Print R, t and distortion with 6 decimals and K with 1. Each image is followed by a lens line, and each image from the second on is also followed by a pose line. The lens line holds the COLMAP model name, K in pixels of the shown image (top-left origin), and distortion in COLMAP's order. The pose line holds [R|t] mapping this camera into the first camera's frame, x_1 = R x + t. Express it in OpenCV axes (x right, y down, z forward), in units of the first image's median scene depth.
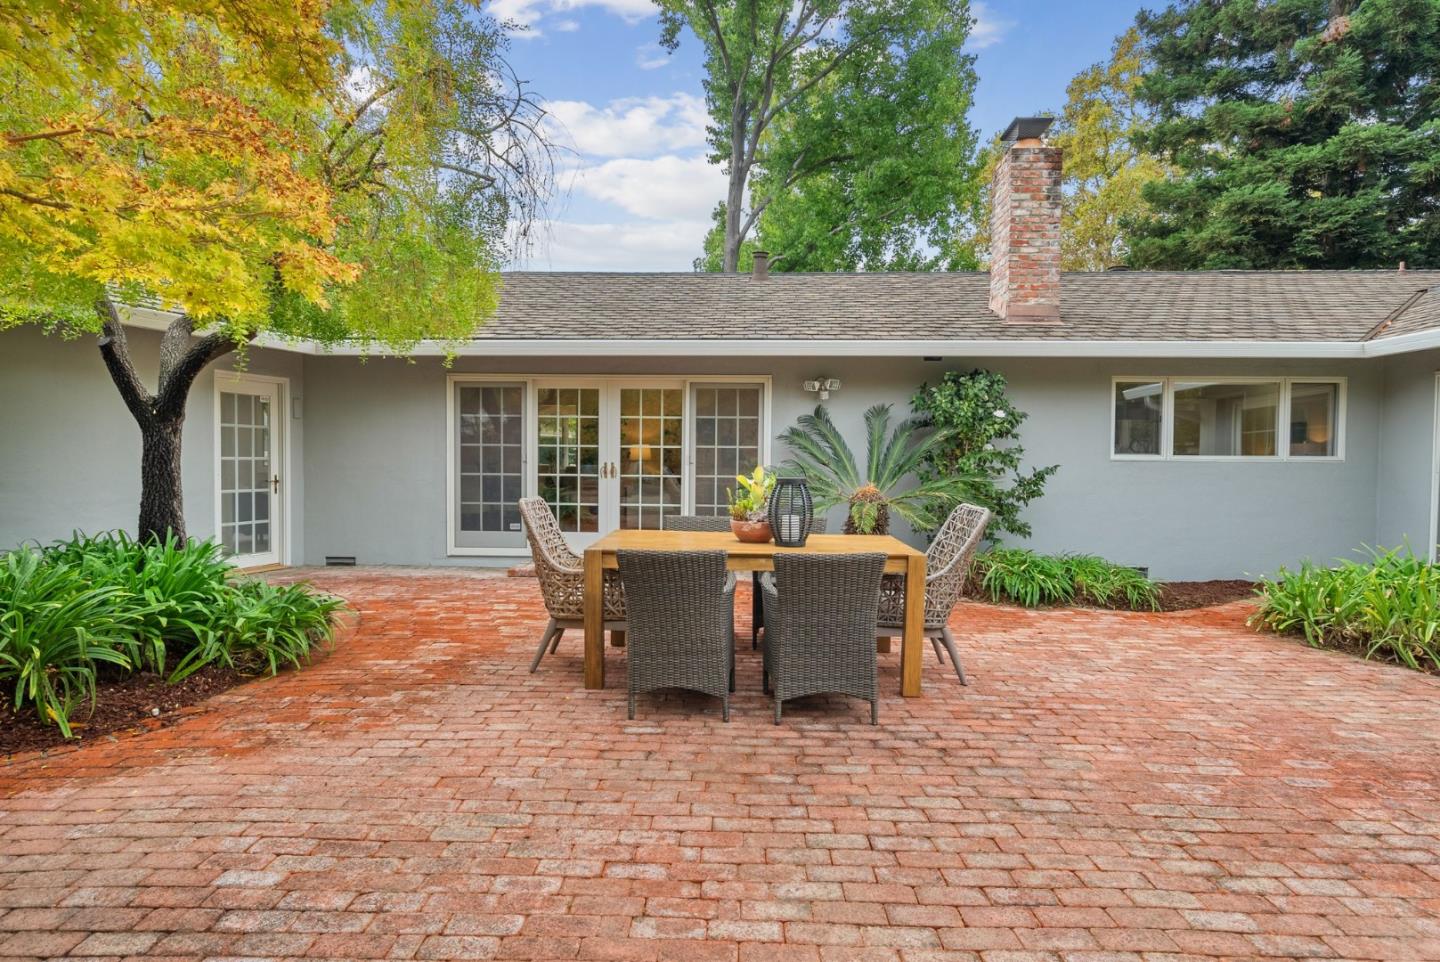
lens RADIAL K [[800.4, 0, 696.3], [0, 800.4, 484.0], [0, 0, 1]] dist [0.000935, 0.000834]
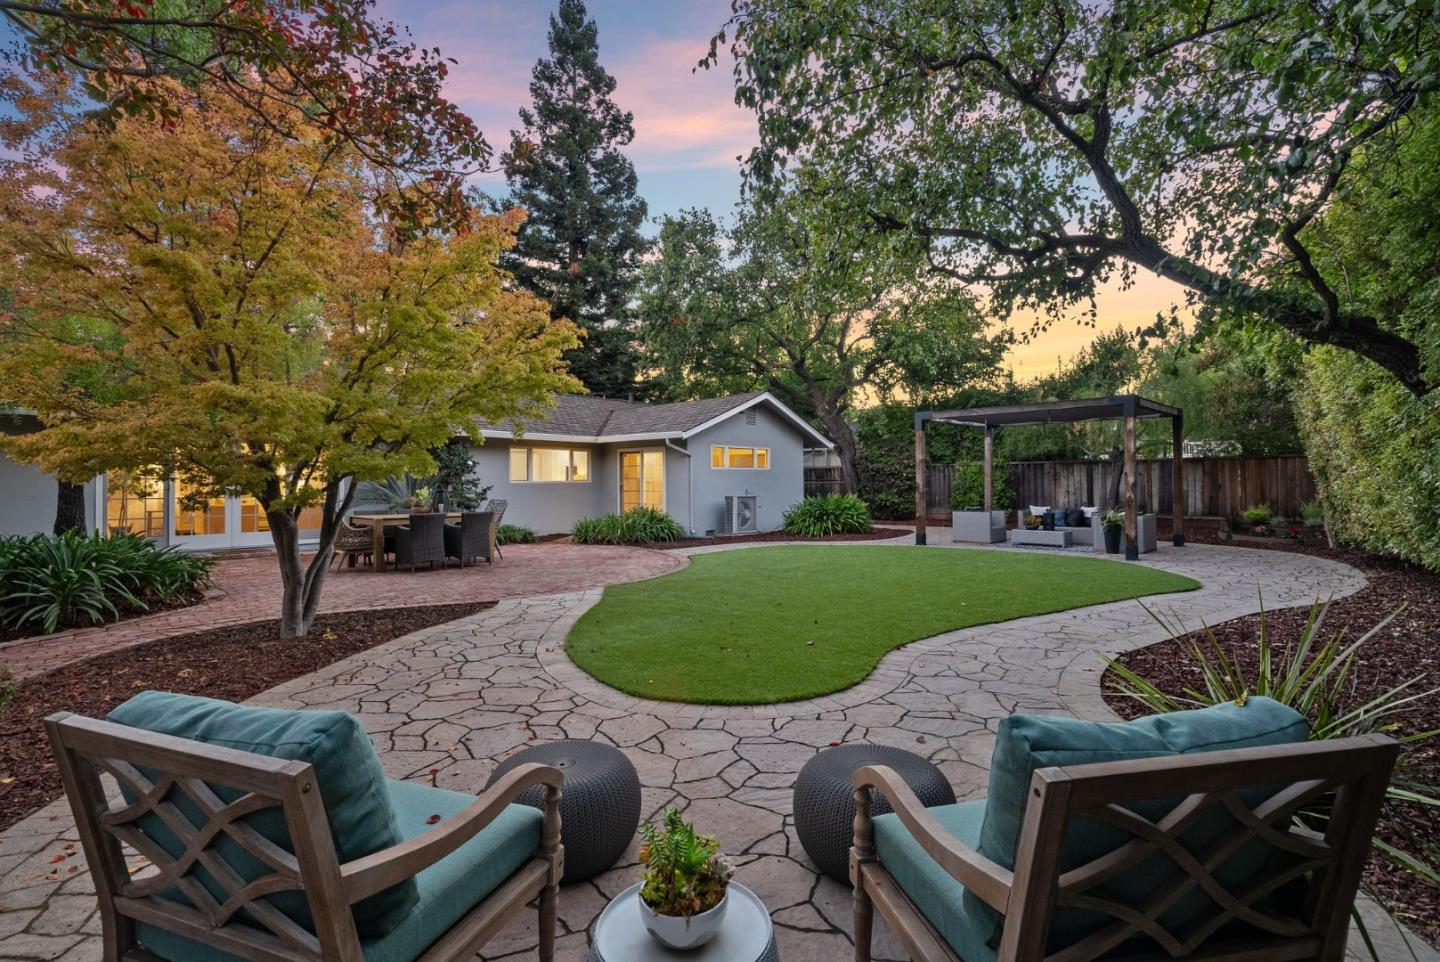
lens RADIAL K [[800.4, 0, 696.3], [0, 800.4, 484.0], [0, 0, 1]] dist [0.000935, 0.000834]
pose [[0.664144, -0.012140, 0.747506, -0.819482], [0.039213, 0.999057, -0.018614, 0.034342], [-0.746576, 0.041675, 0.663994, -0.882114]]
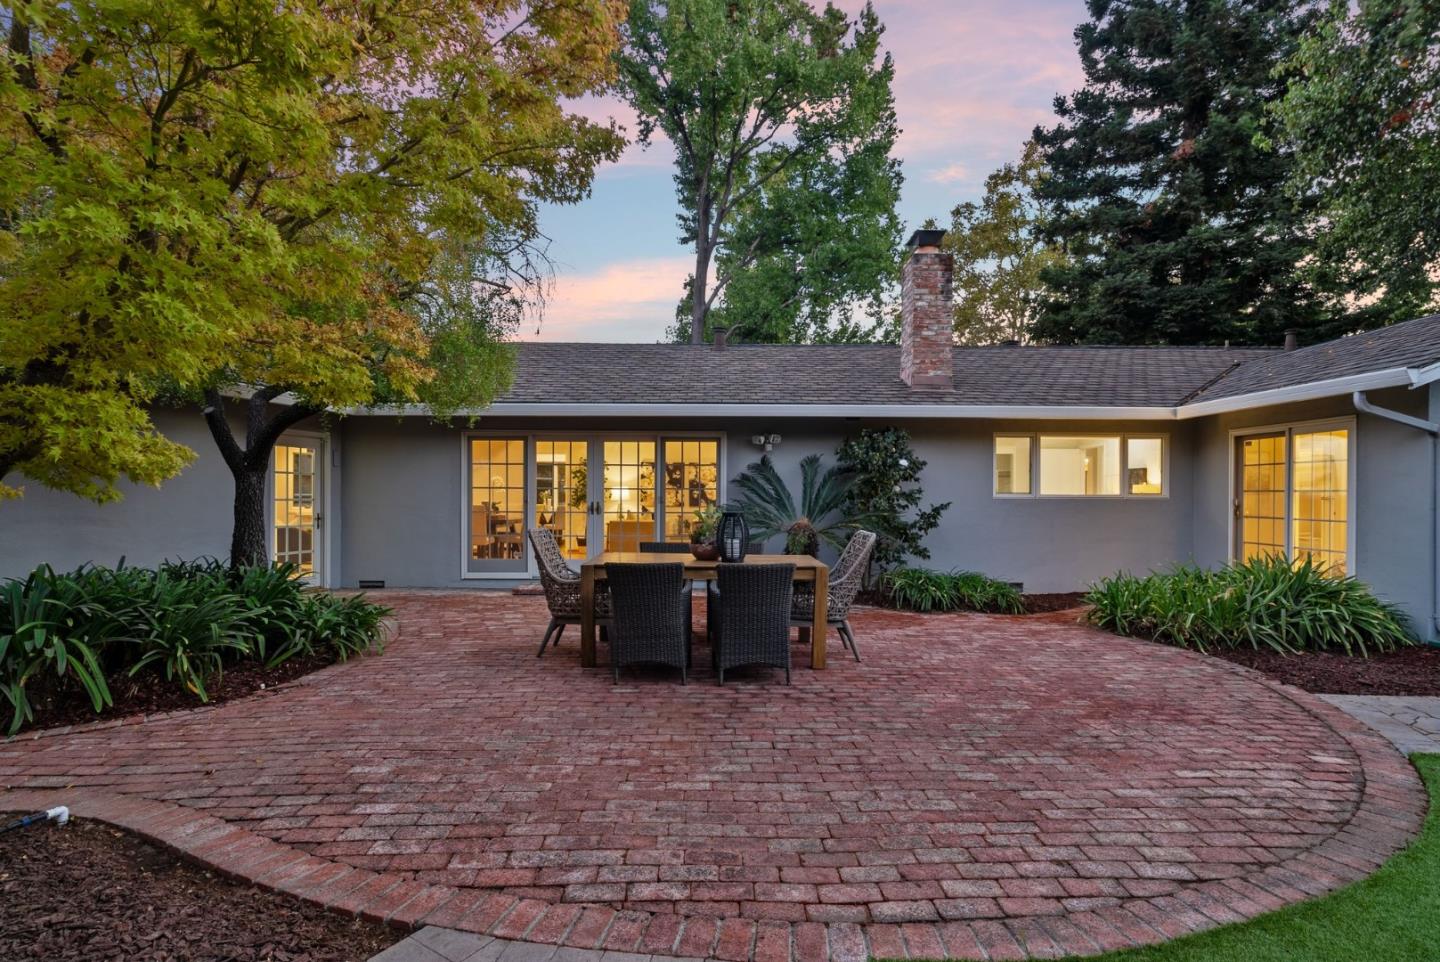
lens RADIAL K [[734.2, 0, 705.1], [0, 734.2, 508.7], [0, 0, 1]] dist [0.001380, 0.000369]
pose [[0.998900, -0.004543, 0.046679, 0.007603], [0.005430, 0.999807, -0.018894, 0.006188], [-0.046585, 0.019127, 0.998731, -0.146076]]
